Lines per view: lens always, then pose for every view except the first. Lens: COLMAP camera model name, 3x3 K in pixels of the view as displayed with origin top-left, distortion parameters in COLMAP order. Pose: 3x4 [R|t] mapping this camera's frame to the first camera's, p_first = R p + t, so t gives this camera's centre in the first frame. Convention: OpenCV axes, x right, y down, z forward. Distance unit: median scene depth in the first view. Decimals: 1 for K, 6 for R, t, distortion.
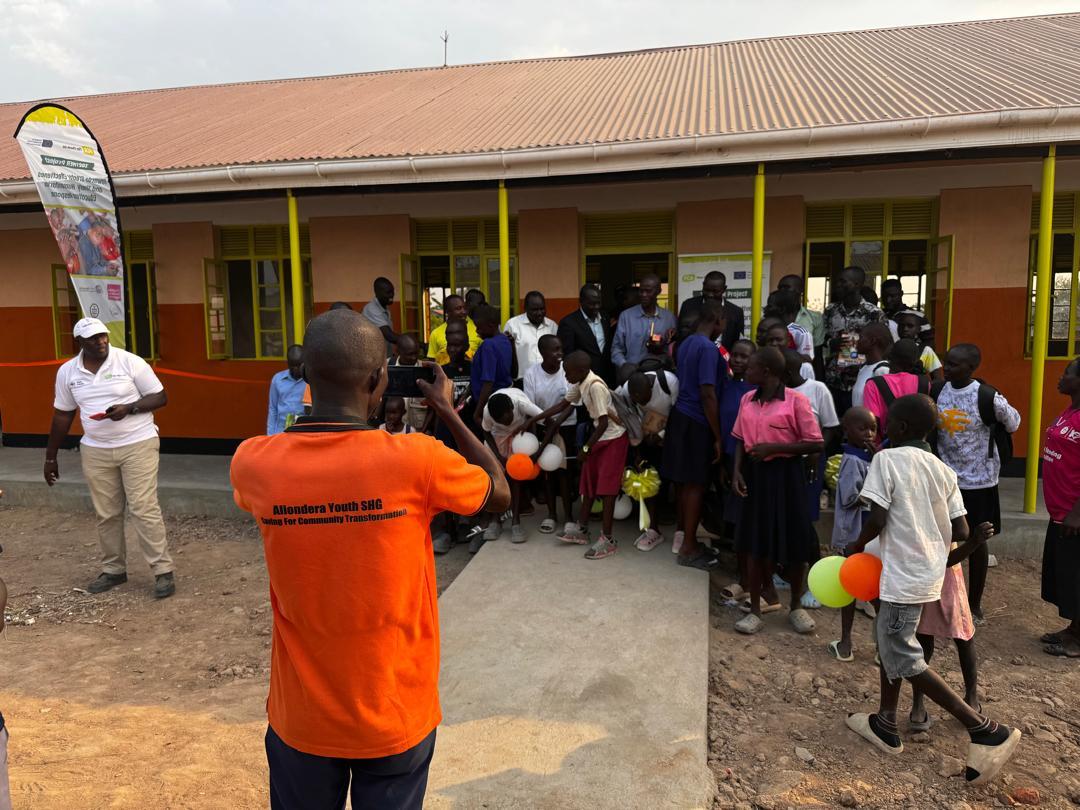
lens RADIAL K [[765.5, 0, 555.4], [0, 765.5, 413.8], [0, 0, 1]] dist [0.025887, -0.032208]
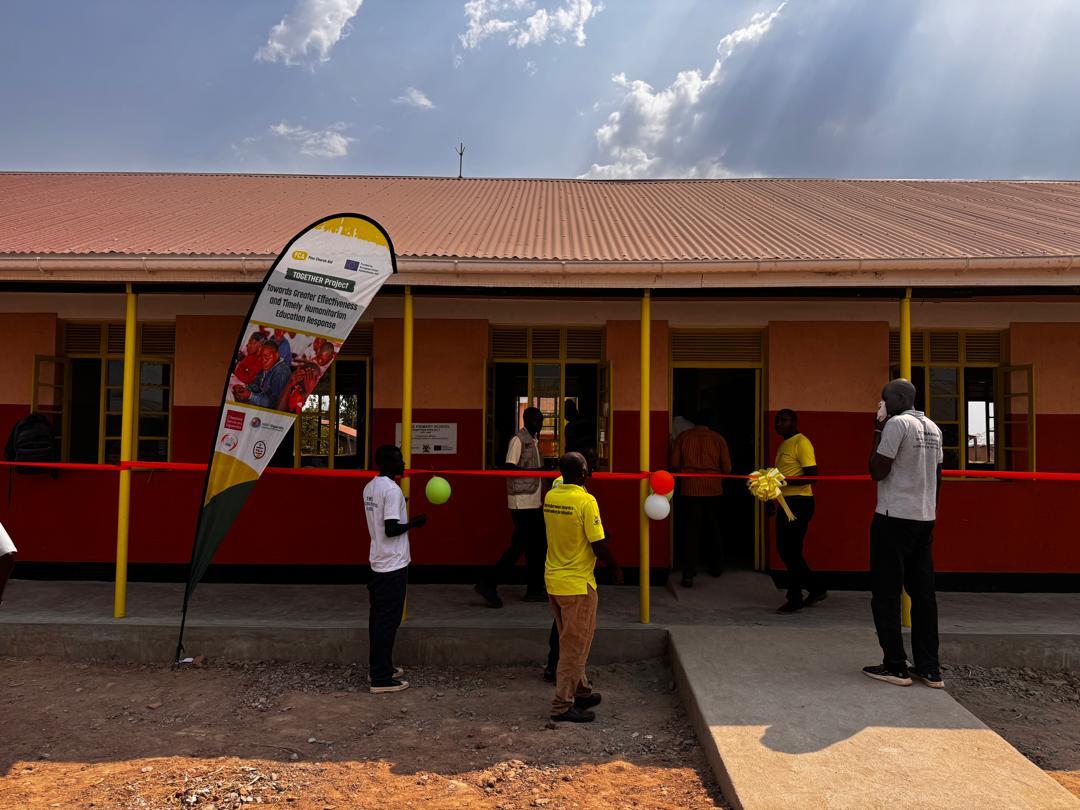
lens RADIAL K [[765.5, 0, 559.3], [0, 765.5, 417.8], [0, 0, 1]] dist [0.025887, -0.032208]
pose [[0.978672, 0.026549, 0.203708, -0.296440], [0.001808, 0.990462, -0.137774, -0.009803], [-0.205423, 0.135204, 0.969289, 0.088424]]
